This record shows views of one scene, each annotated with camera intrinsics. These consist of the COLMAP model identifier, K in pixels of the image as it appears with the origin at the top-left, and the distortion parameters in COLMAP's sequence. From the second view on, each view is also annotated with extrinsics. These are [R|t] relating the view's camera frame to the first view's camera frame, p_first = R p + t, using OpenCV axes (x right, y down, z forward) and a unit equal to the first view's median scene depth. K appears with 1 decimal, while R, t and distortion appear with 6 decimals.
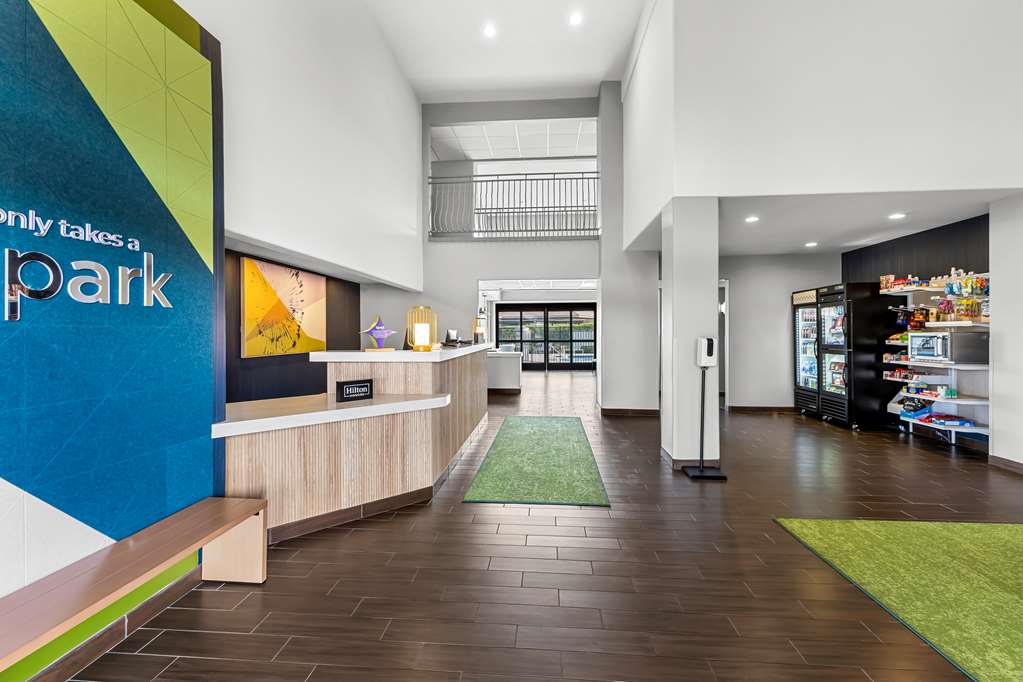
lens RADIAL K [[453.6, 0, 506.1], [0, 453.6, 322.5], [0, 0, 1]] dist [0.009257, -0.000070]
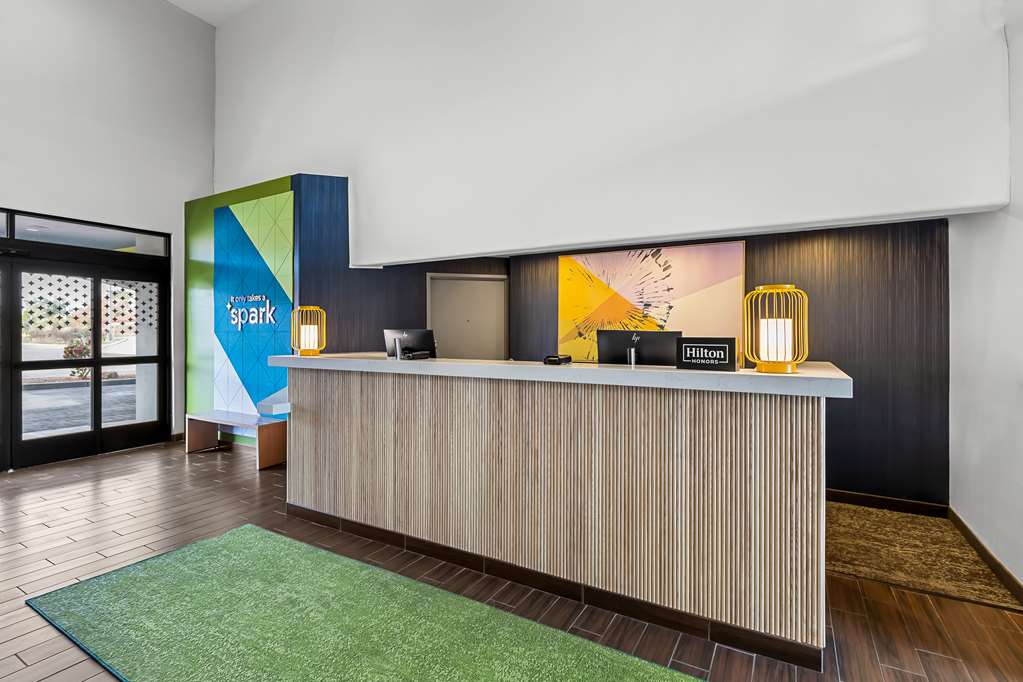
lens RADIAL K [[480.8, 0, 514.5], [0, 480.8, 335.9], [0, 0, 1]] dist [0.002607, 0.000342]
pose [[-0.415005, 0.007544, -0.909788, 0.310224], [0.019433, 0.999811, -0.000575, 0.018536], [0.909611, -0.017919, -0.415073, 1.066788]]
